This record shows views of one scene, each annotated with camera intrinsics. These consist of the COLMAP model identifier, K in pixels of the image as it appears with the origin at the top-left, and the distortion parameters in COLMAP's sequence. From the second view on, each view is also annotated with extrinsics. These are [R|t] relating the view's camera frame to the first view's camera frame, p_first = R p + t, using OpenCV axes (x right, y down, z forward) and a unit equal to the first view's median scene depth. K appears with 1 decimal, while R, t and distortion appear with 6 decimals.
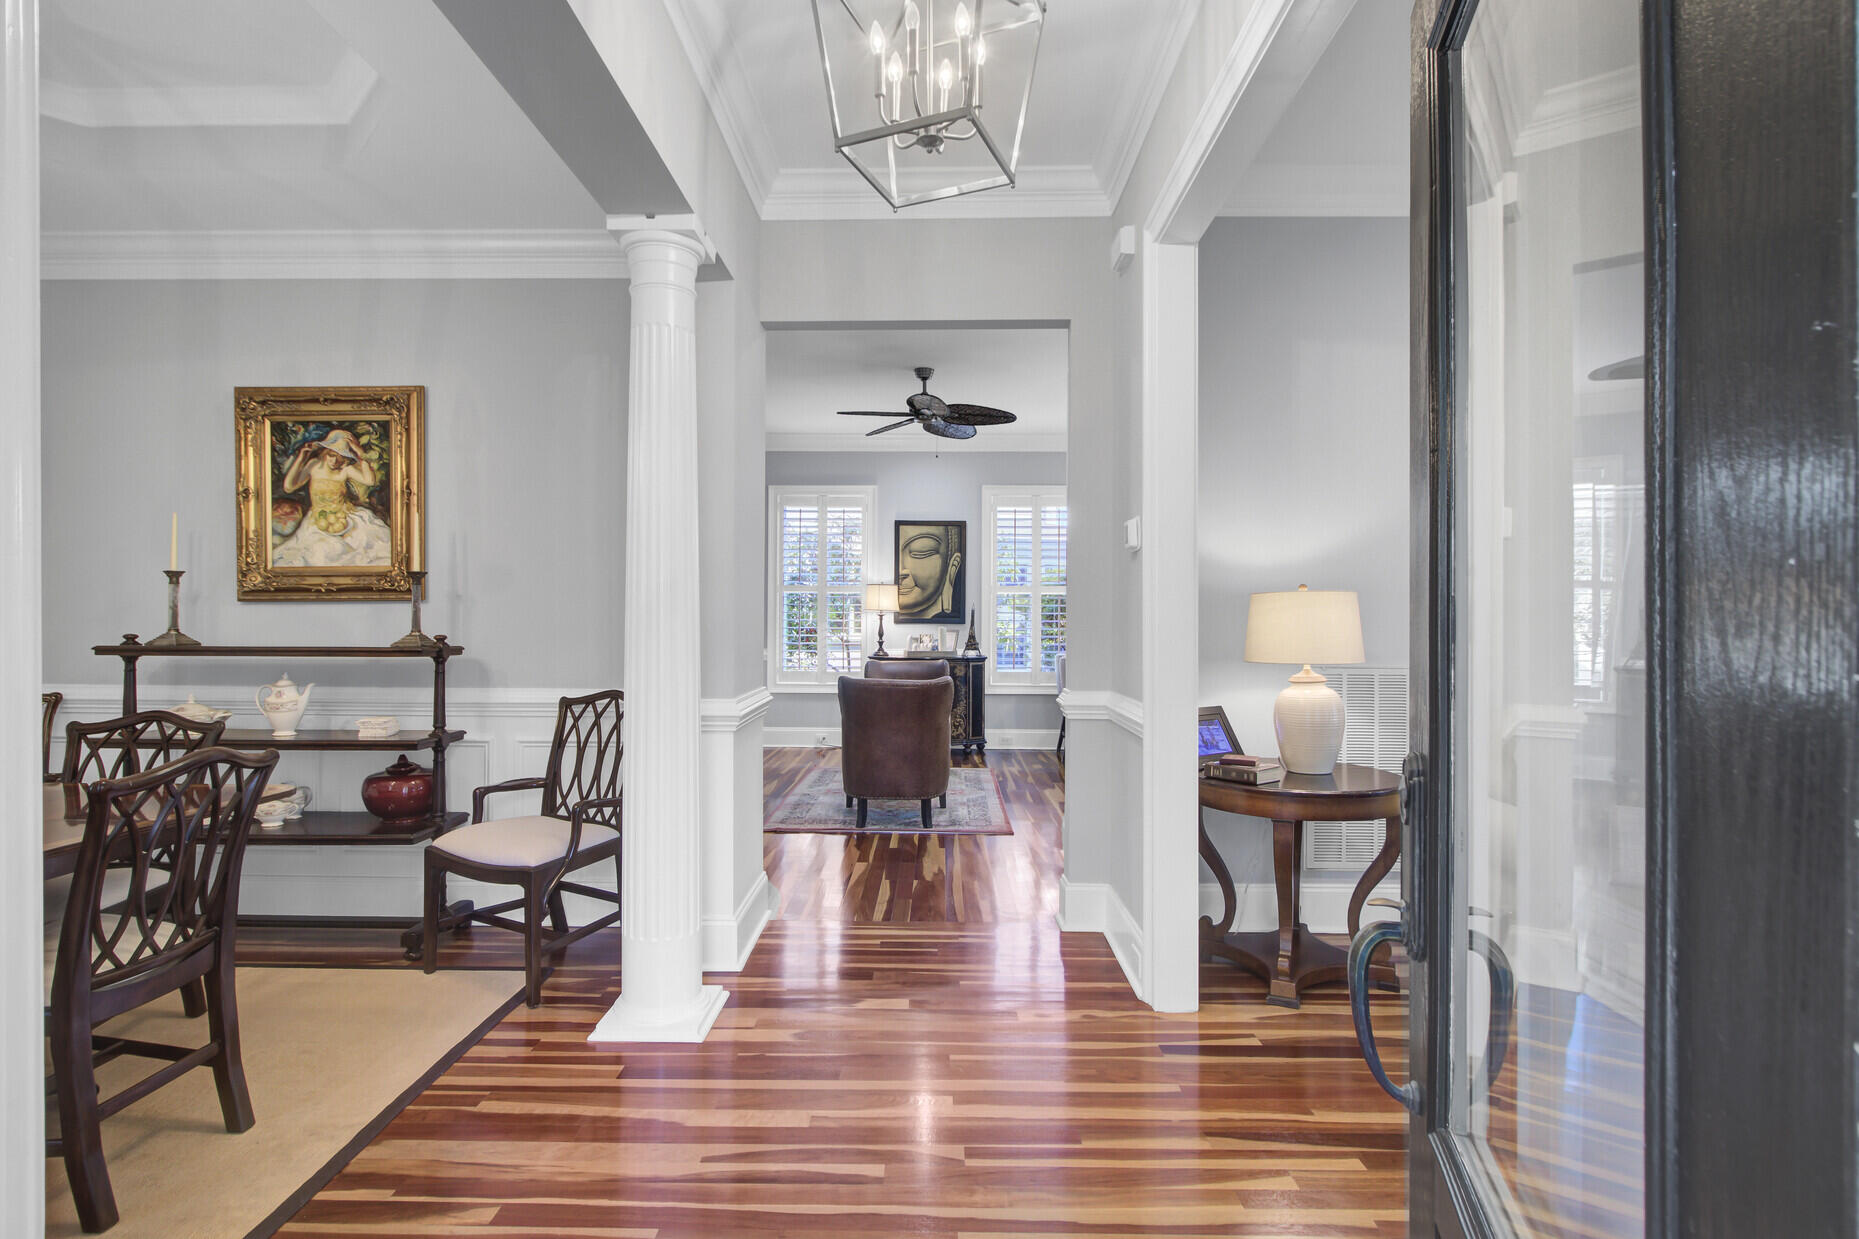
lens RADIAL K [[951.3, 0, 929.5], [0, 951.3, 619.5], [0, 0, 1]] dist [0.000005, 0.000006]
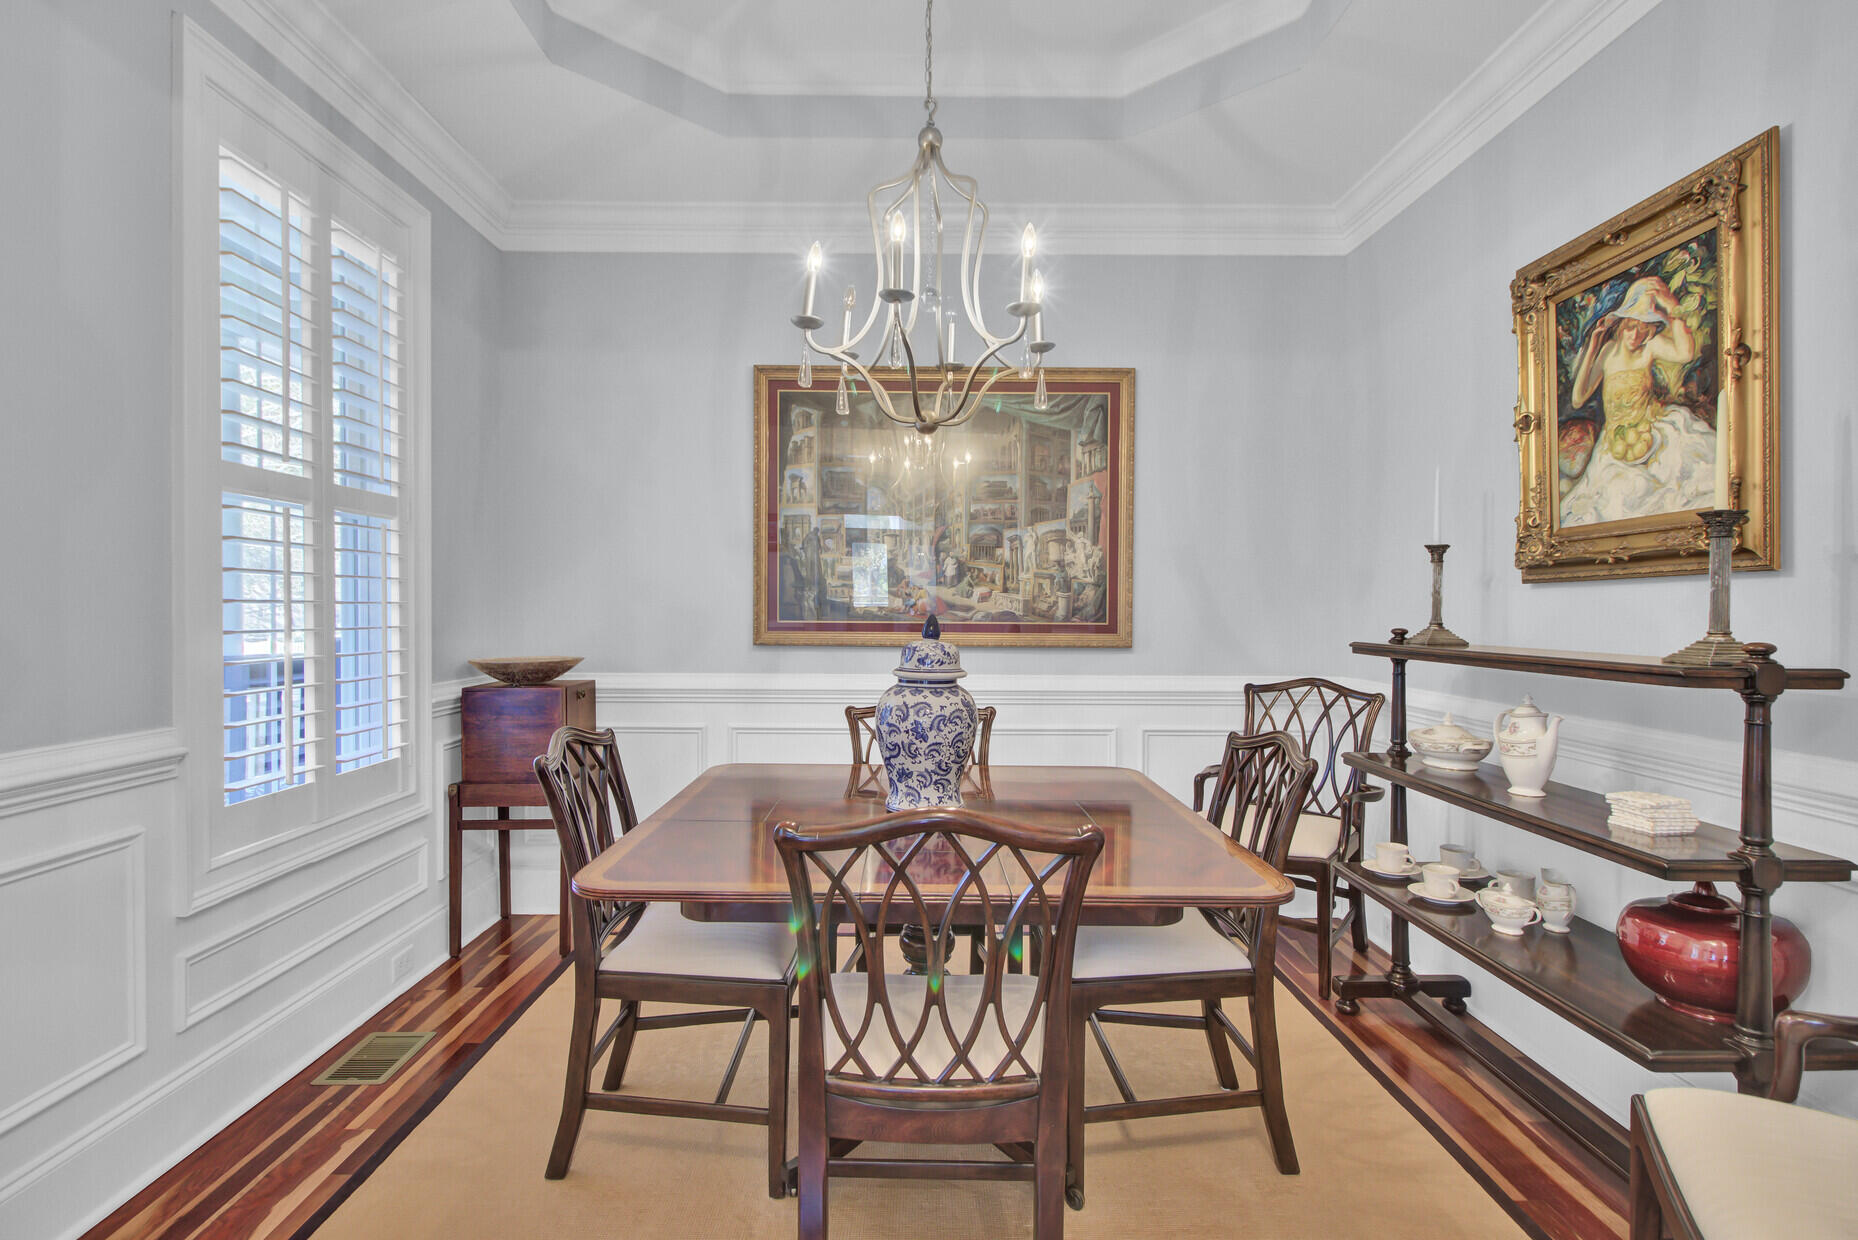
lens RADIAL K [[933.0, 0, 923.0], [0, 933.0, 613.7], [0, 0, 1]] dist [0.000314, 0.000300]
pose [[0.022244, 0.002444, -0.999750, -0.067524], [0.002470, 0.999994, 0.002500, -0.000280], [0.999750, -0.002525, 0.022238, 0.554711]]
